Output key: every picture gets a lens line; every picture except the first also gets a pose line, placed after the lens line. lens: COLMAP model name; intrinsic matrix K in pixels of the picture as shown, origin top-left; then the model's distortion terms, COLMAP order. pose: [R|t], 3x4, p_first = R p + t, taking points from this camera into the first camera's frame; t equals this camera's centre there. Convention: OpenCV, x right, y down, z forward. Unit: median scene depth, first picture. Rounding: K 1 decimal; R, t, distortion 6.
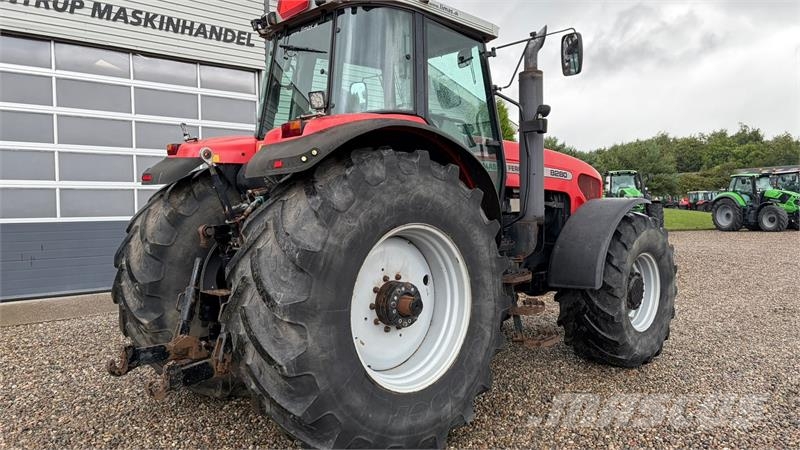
lens RADIAL K [[597.3, 0, 399.6], [0, 597.3, 226.2], [0, 0, 1]] dist [0.051566, -0.052636]
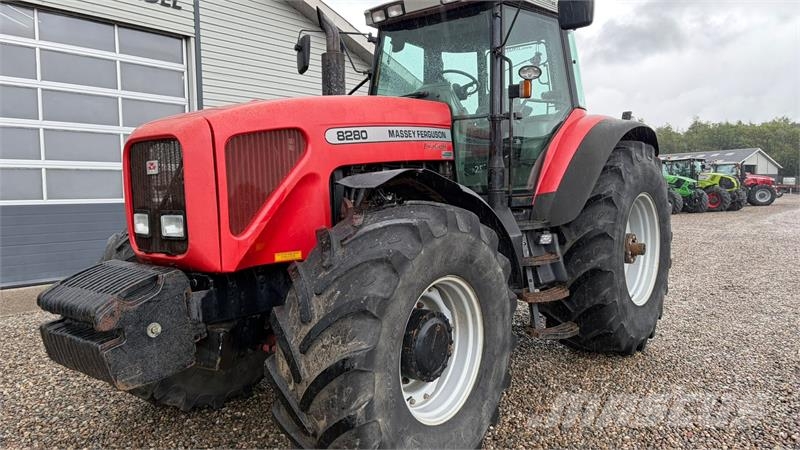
lens RADIAL K [[597.3, 0, 410.5], [0, 597.3, 230.1], [0, 0, 1]] dist [0.051566, -0.052636]
pose [[0.985163, -0.011552, 0.171232, -0.078125], [0.006322, 0.999498, 0.031059, 0.003554], [-0.171504, -0.029515, 0.984741, 0.060882]]
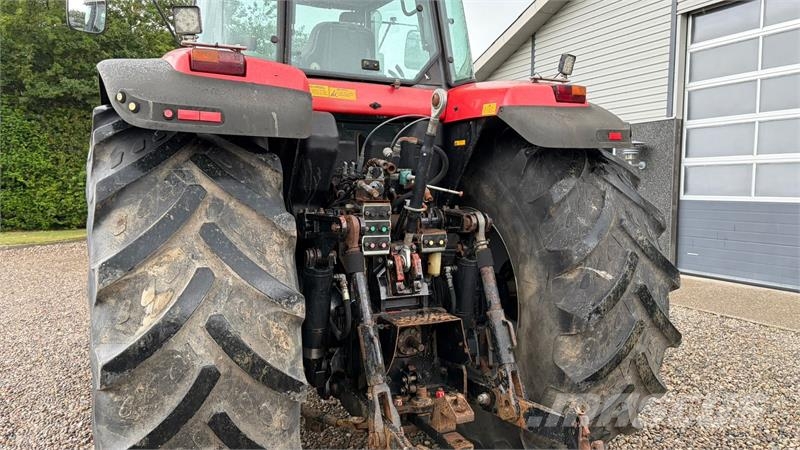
lens RADIAL K [[597.3, 0, 406.8], [0, 597.3, 233.6], [0, 0, 1]] dist [0.051566, -0.052636]
pose [[-0.258489, 0.088553, -0.961947, 0.439057], [-0.031824, 0.994468, 0.100099, -0.033567], [0.965490, 0.056488, -0.254241, 0.751470]]
